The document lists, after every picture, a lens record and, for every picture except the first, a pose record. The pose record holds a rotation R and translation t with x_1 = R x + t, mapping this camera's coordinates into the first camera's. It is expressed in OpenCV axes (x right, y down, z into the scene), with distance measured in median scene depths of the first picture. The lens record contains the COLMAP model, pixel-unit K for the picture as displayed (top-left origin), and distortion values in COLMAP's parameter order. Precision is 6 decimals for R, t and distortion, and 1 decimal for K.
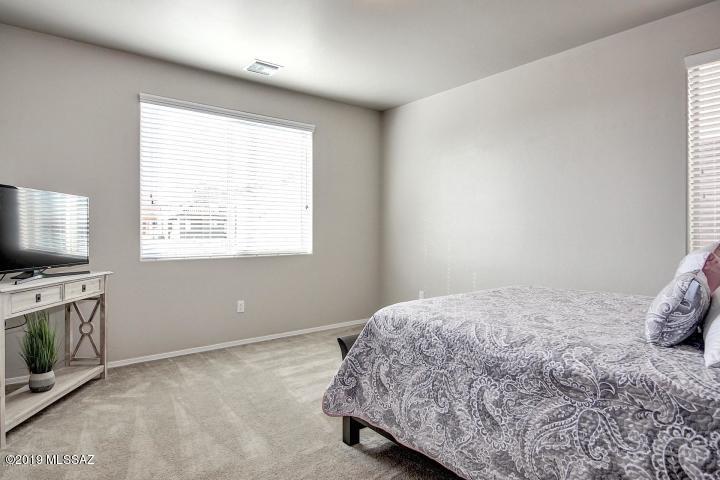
lens RADIAL K [[412.5, 0, 360.0], [0, 412.5, 240.0], [0, 0, 1]] dist [0.004298, 0.001241]
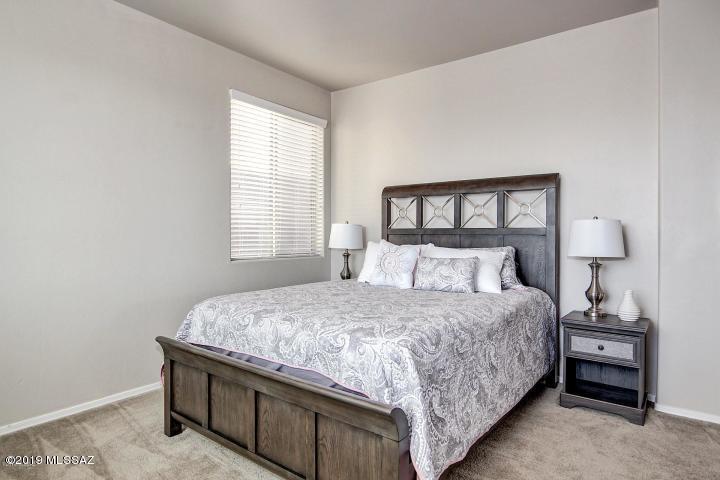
lens RADIAL K [[412.5, 0, 360.0], [0, 412.5, 240.0], [0, 0, 1]] dist [0.004298, 0.001241]
pose [[-0.252707, -0.008580, 0.967505, -0.739534], [0.003440, 0.999946, 0.009767, -0.013250], [-0.967537, 0.005796, -0.252664, 1.447200]]
